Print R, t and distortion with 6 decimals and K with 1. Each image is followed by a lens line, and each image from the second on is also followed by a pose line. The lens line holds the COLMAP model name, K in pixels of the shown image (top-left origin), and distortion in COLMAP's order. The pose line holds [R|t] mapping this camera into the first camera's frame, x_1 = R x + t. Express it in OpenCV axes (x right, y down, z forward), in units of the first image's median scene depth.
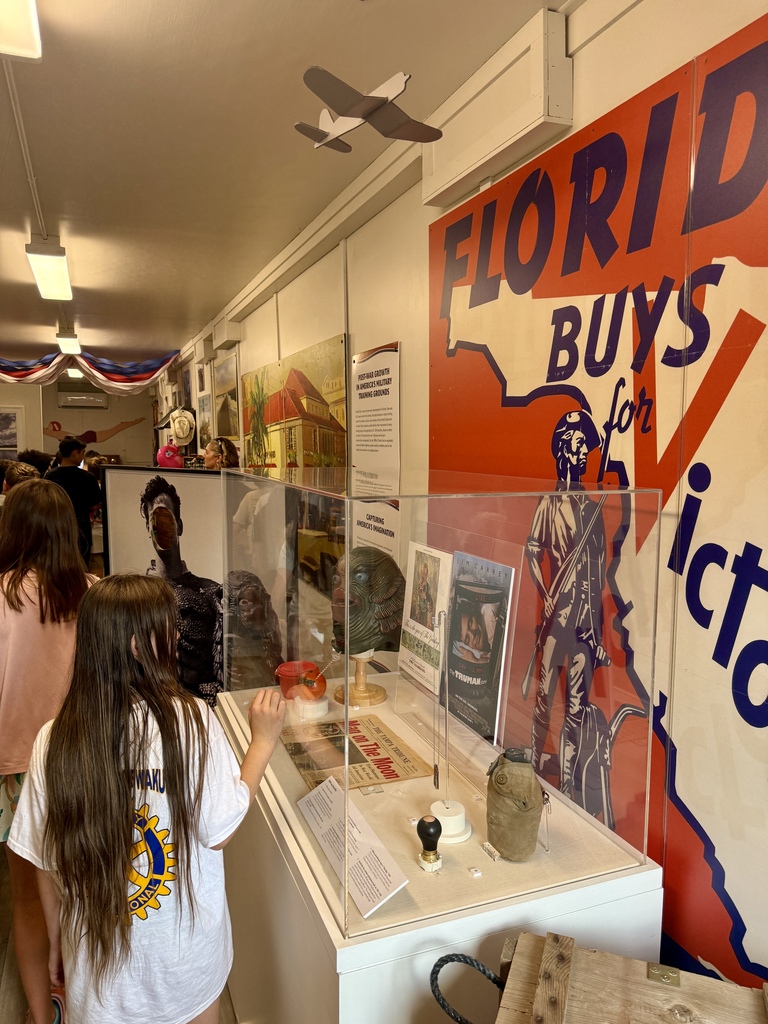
lens RADIAL K [[751.5, 0, 384.0], [0, 751.5, 512.0], [0, 0, 1]] dist [0.003951, -0.101992]
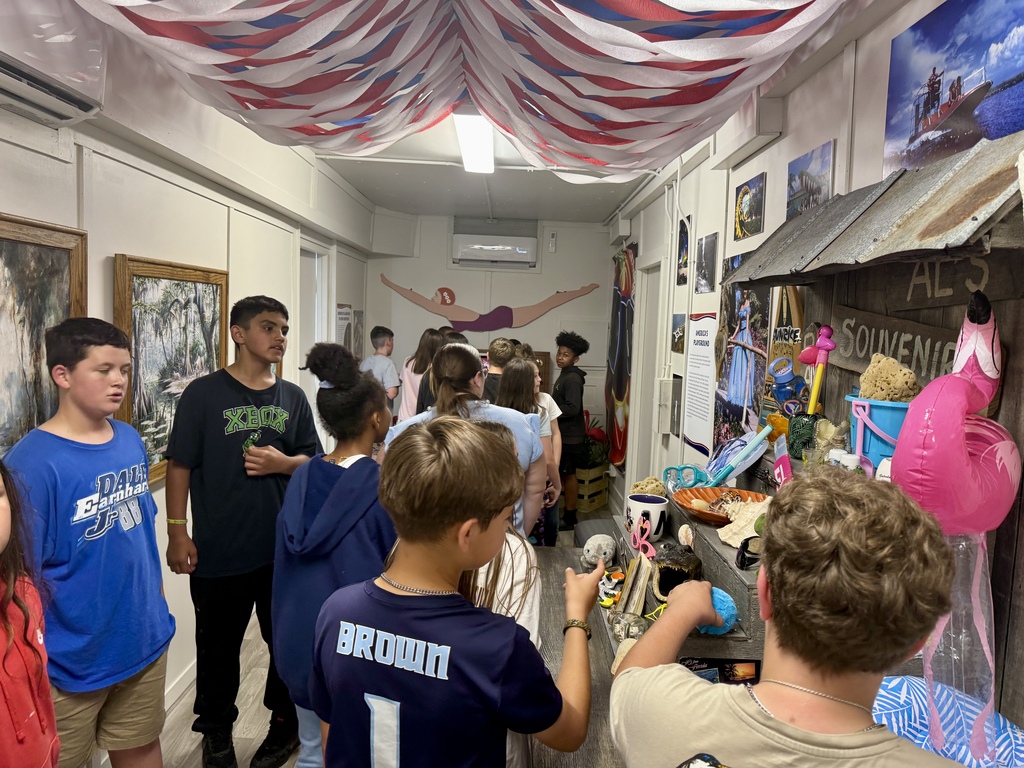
lens RADIAL K [[737.4, 0, 512.0], [0, 737.4, 384.0], [0, 0, 1]] dist [0.077316, -0.001660]
pose [[0.934633, 0.053839, -0.351514, -0.345340], [-0.060405, 0.998144, -0.007732, -0.085125], [0.350445, 0.028460, 0.936151, 0.894876]]
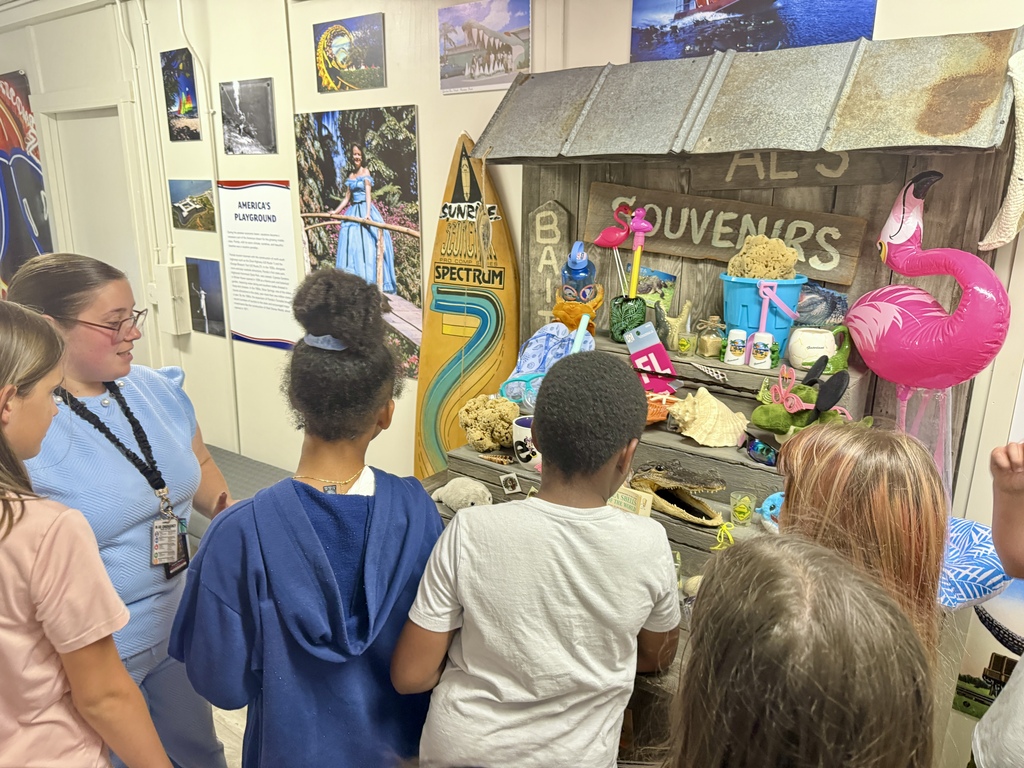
lens RADIAL K [[726.5, 0, 512.0], [0, 726.5, 384.0], [0, 0, 1]] dist [0.076966, -0.094312]
pose [[0.848829, -0.125188, 0.513632, -0.530173], [0.040438, 0.984087, 0.173025, -0.100600], [-0.527119, -0.126099, 0.840384, 0.990782]]
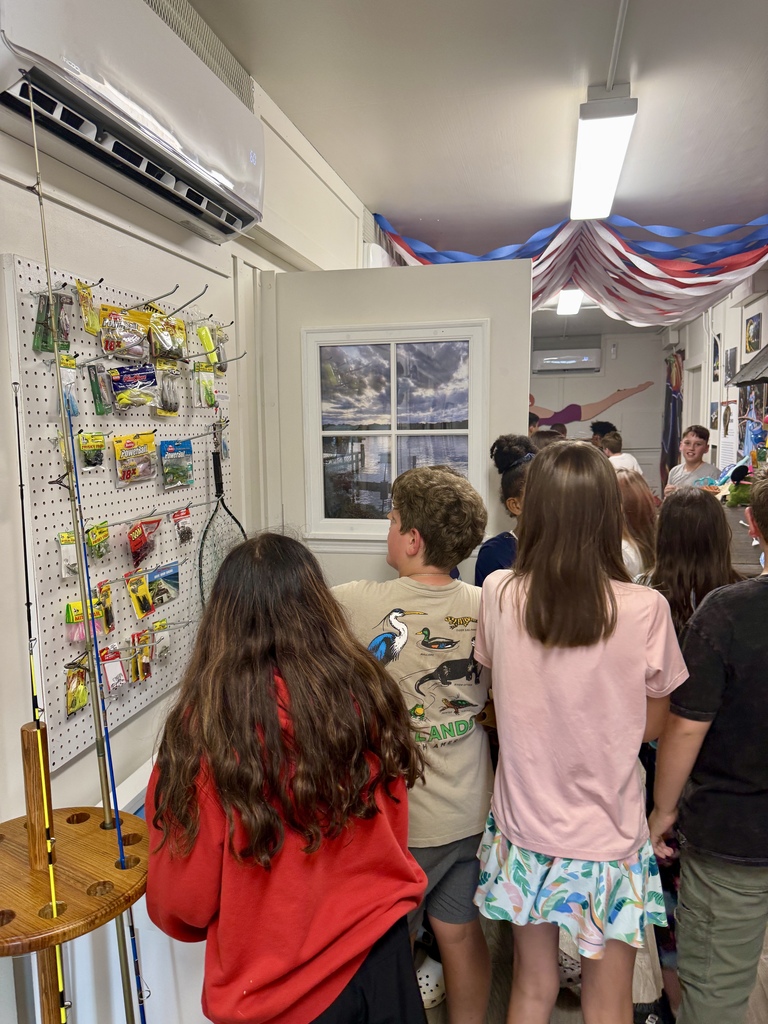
lens RADIAL K [[726.5, 0, 384.0], [0, 726.5, 512.0], [0, 0, 1]] dist [0.076966, -0.094312]
pose [[0.828019, 0.042507, -0.559087, -0.259609], [-0.025387, 0.998942, 0.038350, -0.046419], [0.560125, -0.017561, 0.828222, 0.546038]]
